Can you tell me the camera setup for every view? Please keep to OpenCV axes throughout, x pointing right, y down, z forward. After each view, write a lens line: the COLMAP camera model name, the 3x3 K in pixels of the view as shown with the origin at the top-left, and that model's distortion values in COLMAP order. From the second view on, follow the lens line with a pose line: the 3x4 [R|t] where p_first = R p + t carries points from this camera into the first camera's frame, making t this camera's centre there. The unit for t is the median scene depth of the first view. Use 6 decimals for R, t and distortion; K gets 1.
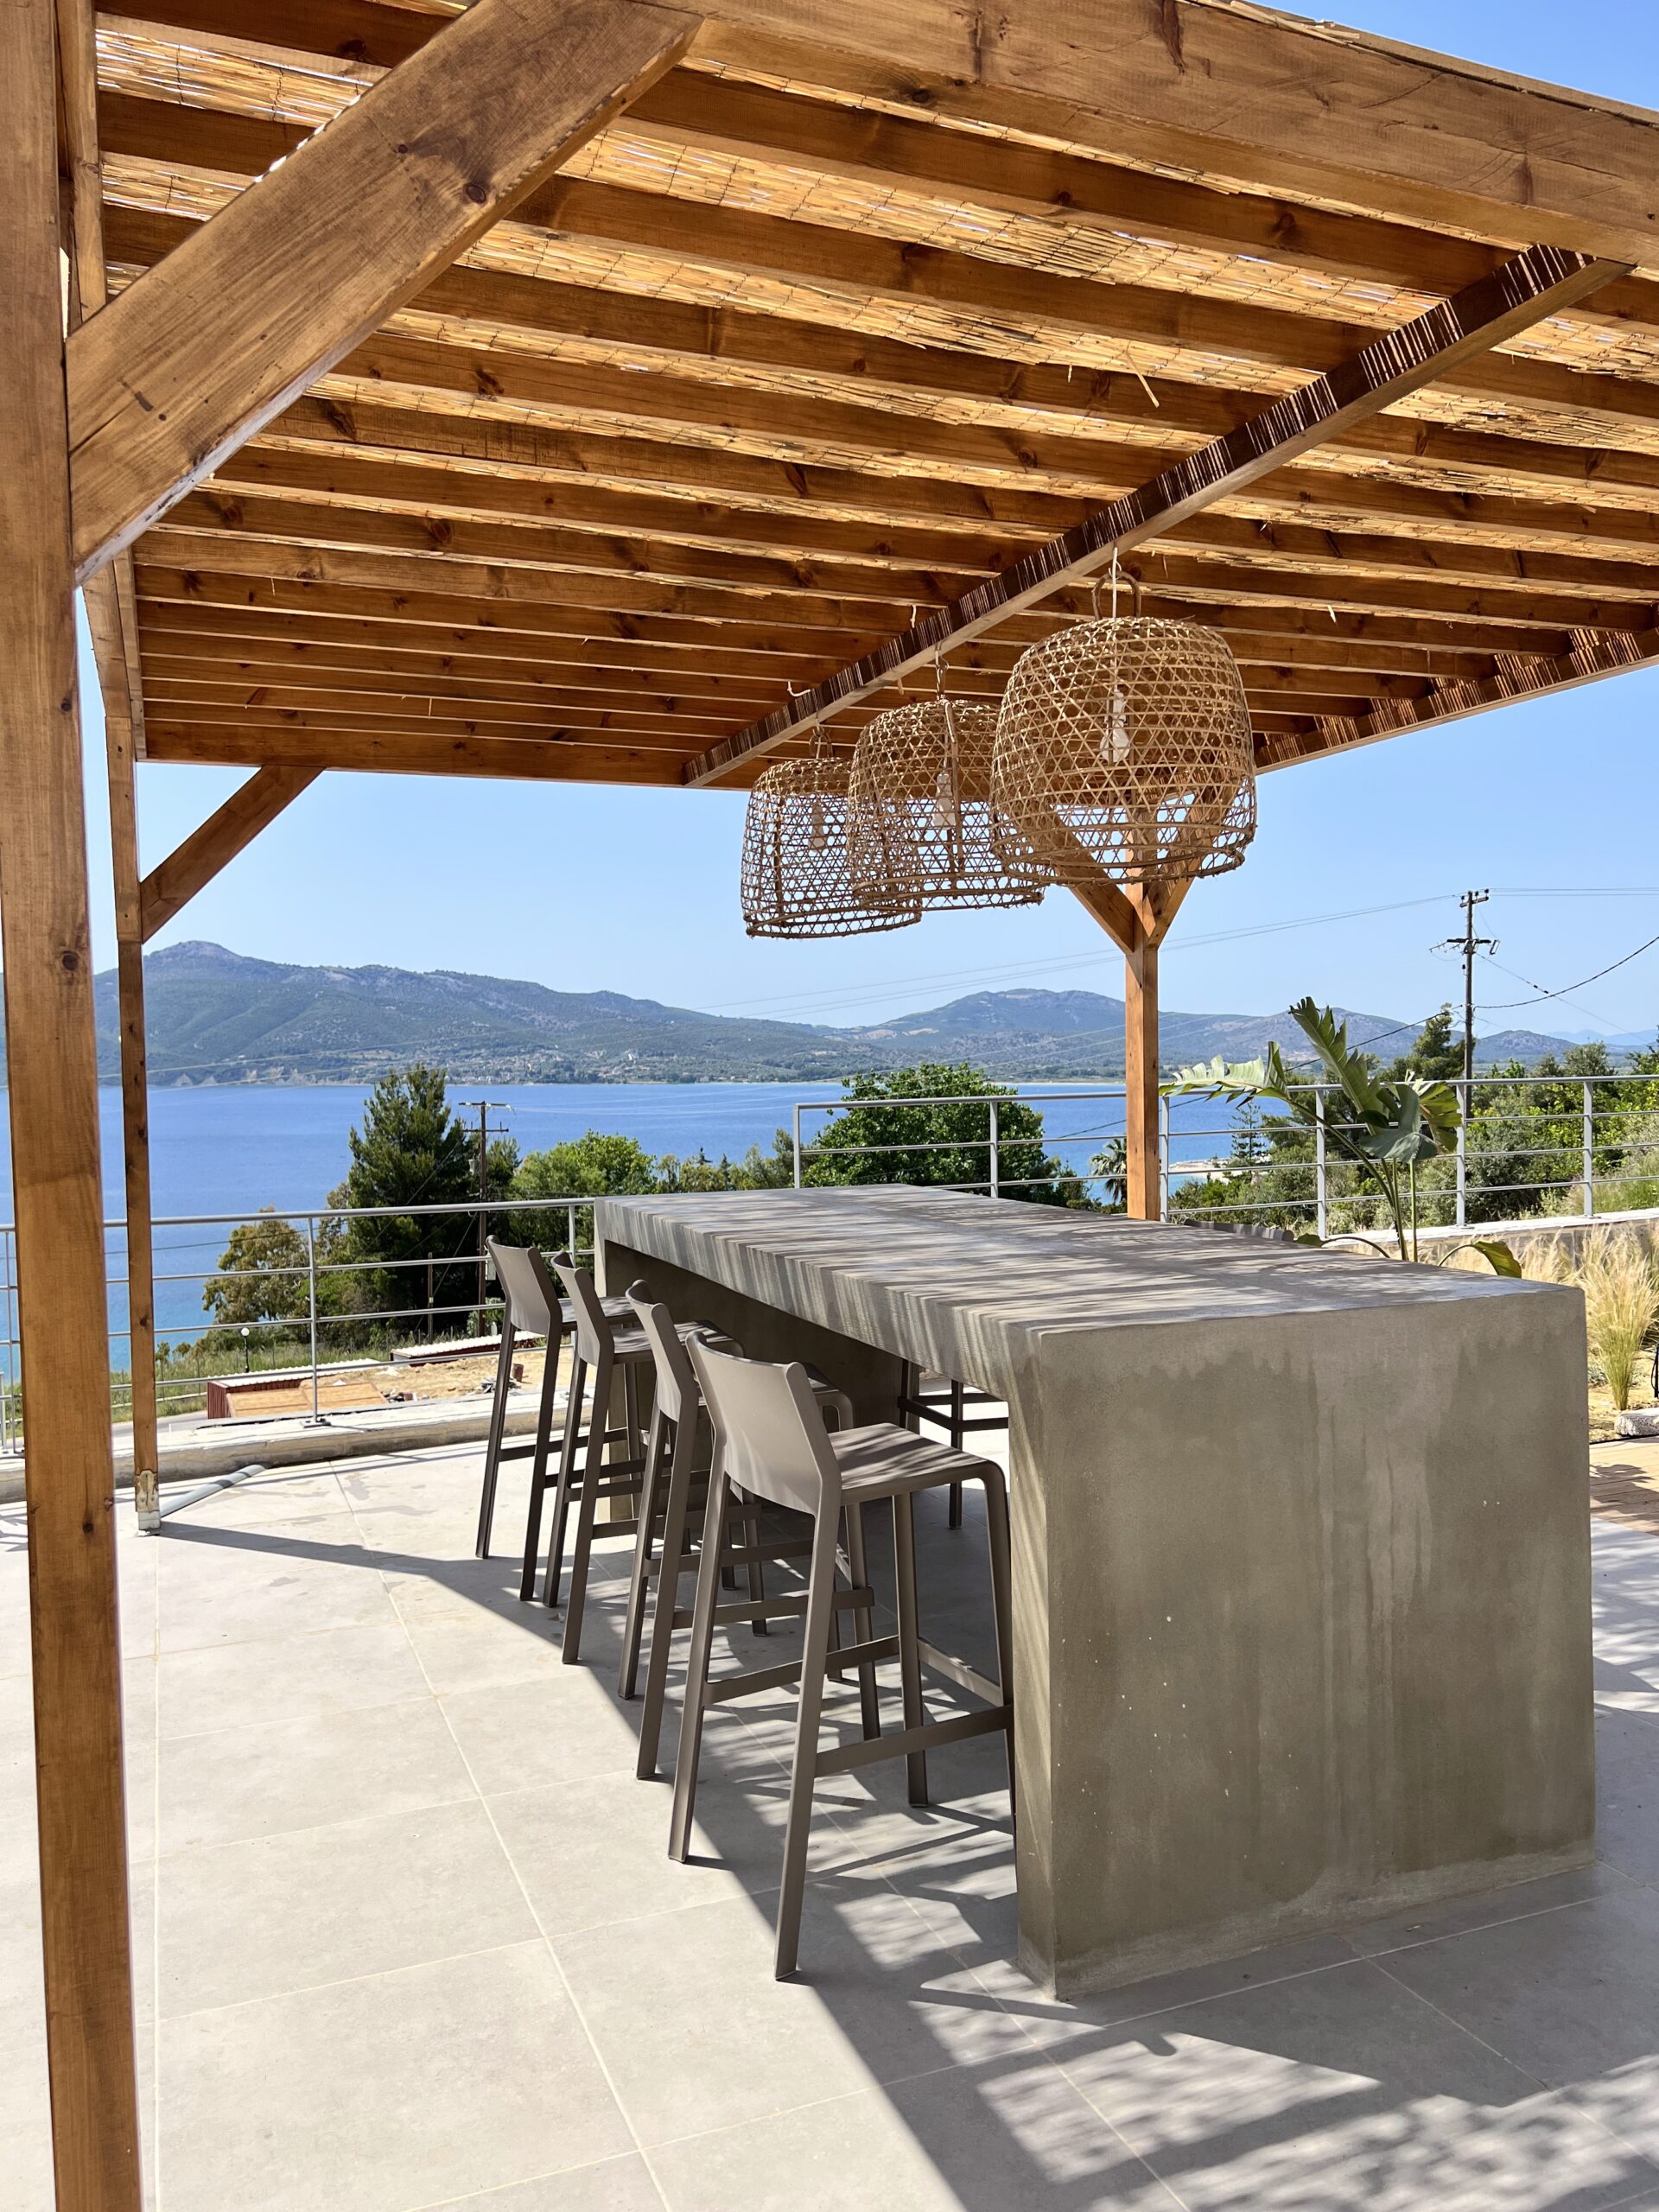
lens RADIAL K [[1654.8, 0, 833.8], [0, 1654.8, 1110.2], [0, 0, 1]] dist [0.031625, -0.025166]
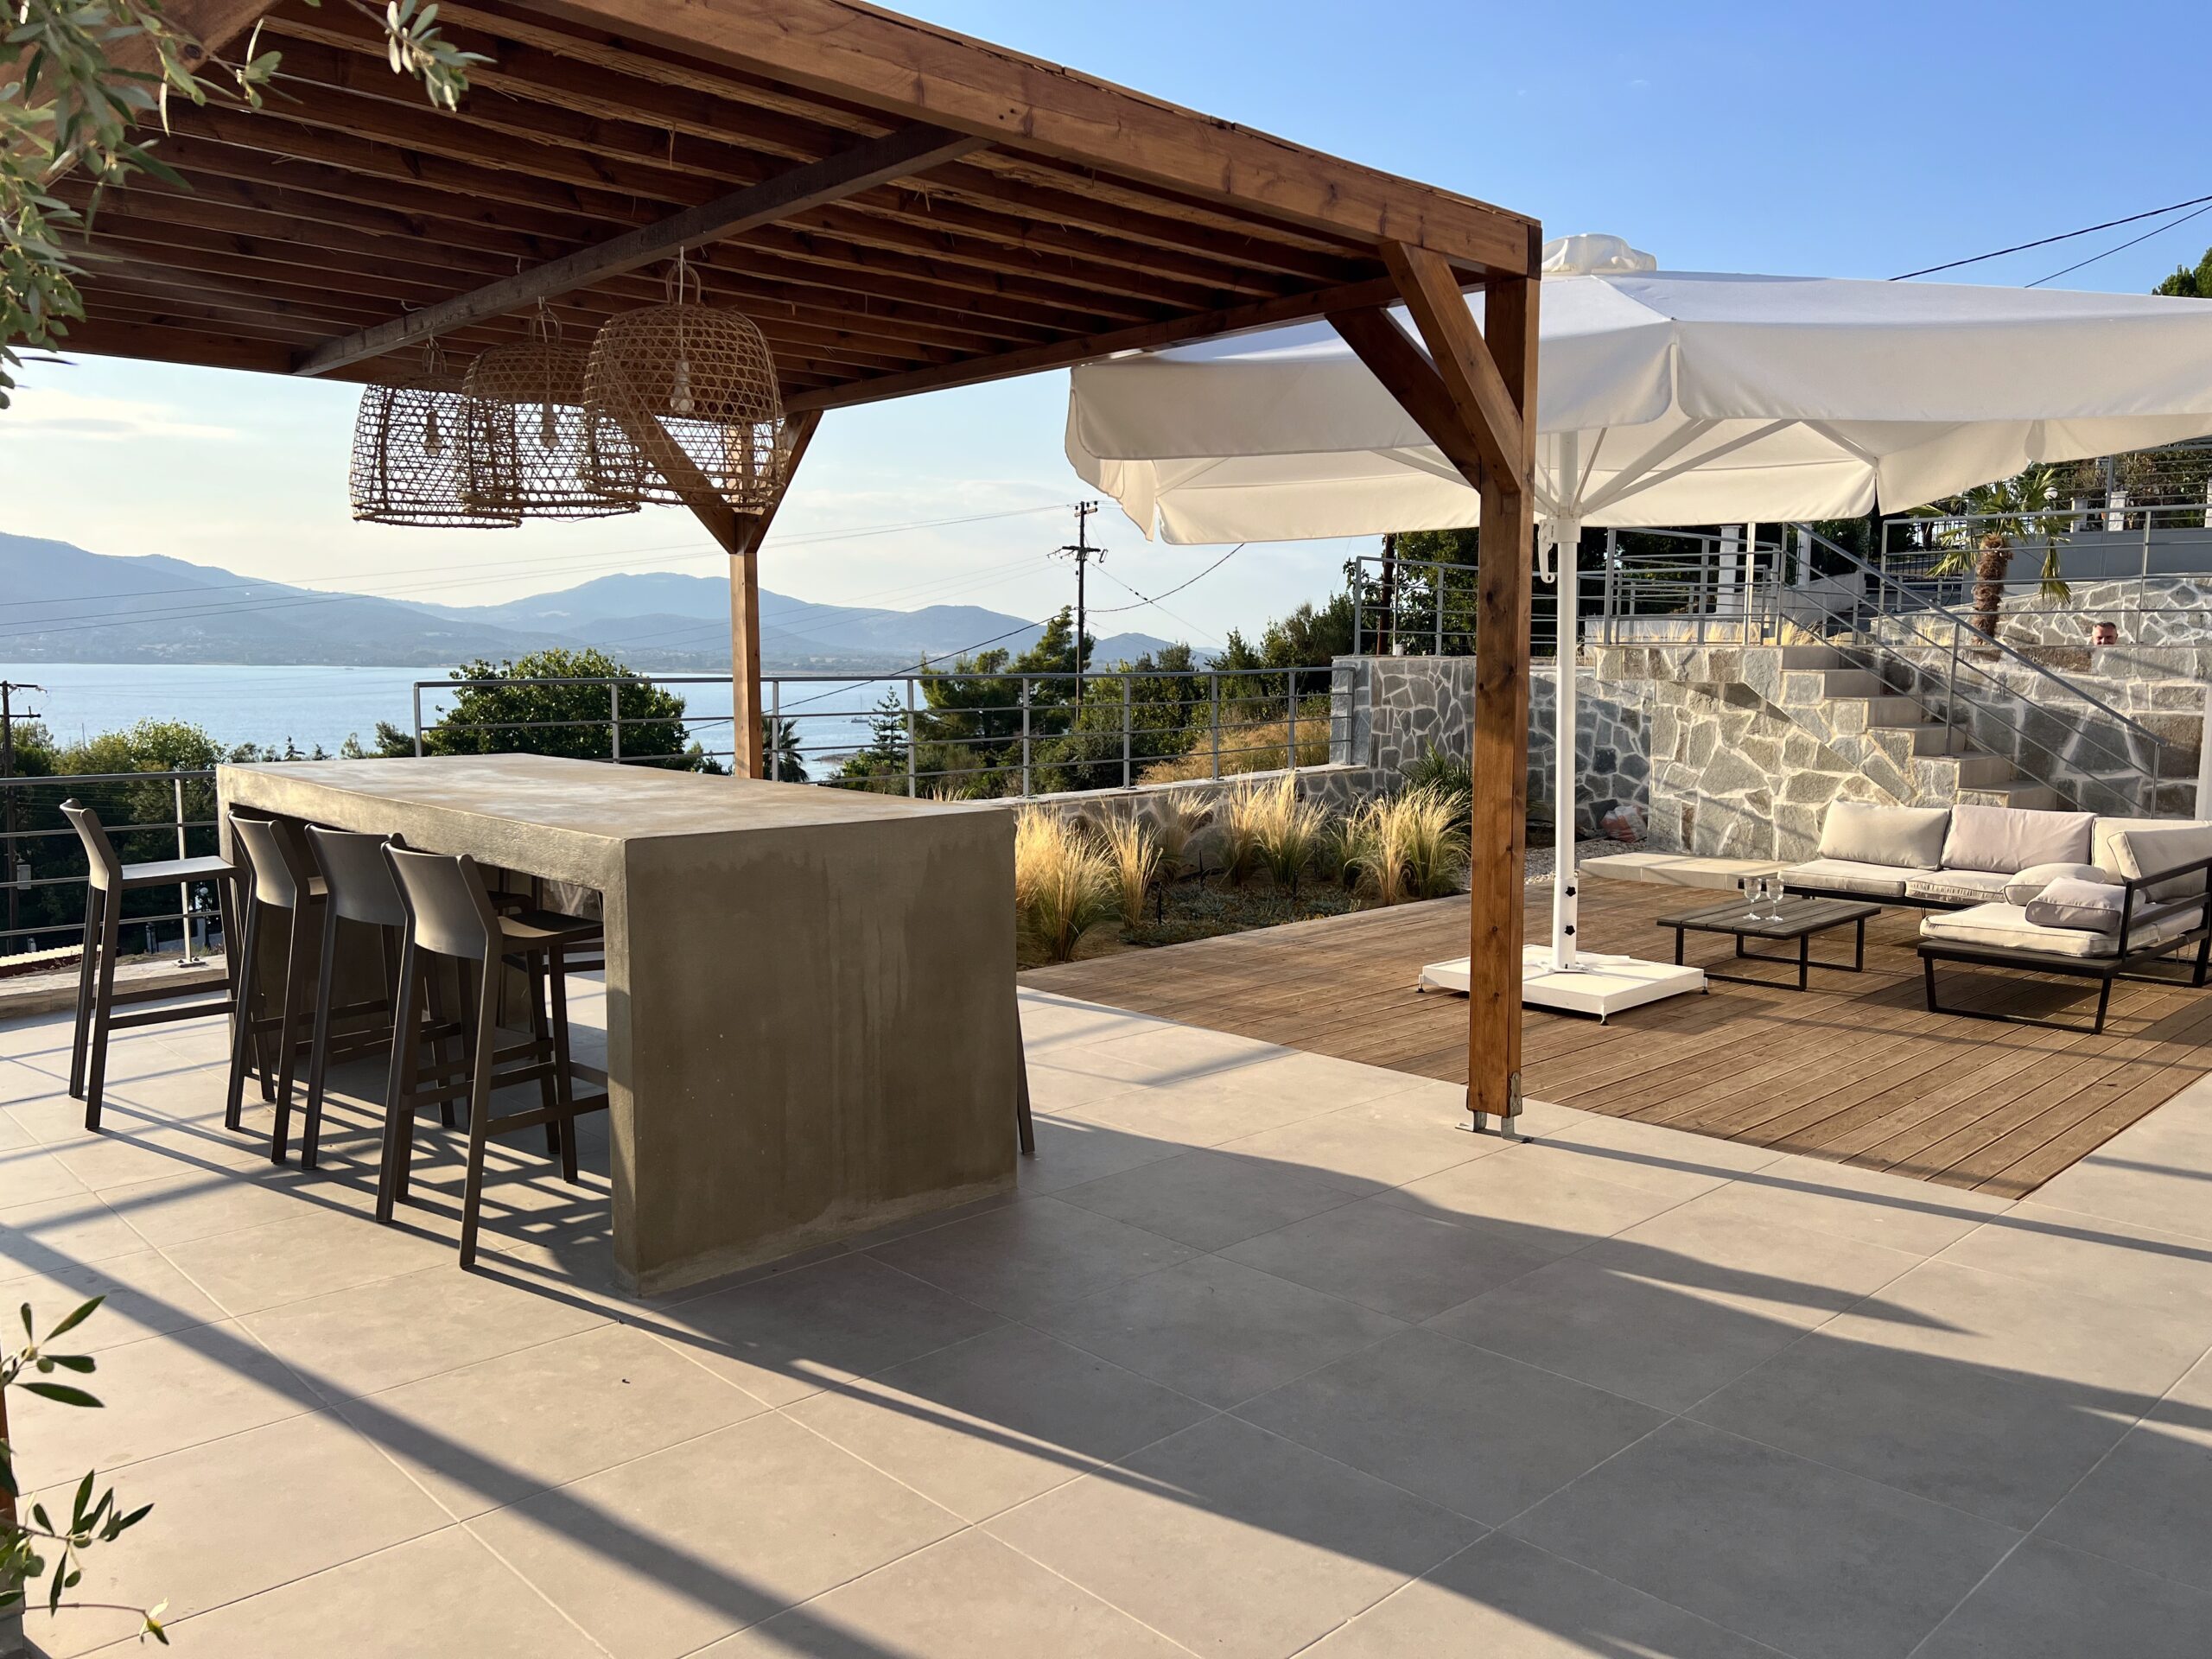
lens RADIAL K [[1654.8, 0, 1142.7], [0, 1654.8, 846.1], [0, 0, 1]] dist [0.031625, -0.025166]
pose [[0.923138, -0.020358, 0.383931, -0.008101], [-0.012744, 0.996428, 0.083478, 0.017615], [-0.384259, -0.081954, 0.919581, -0.415242]]
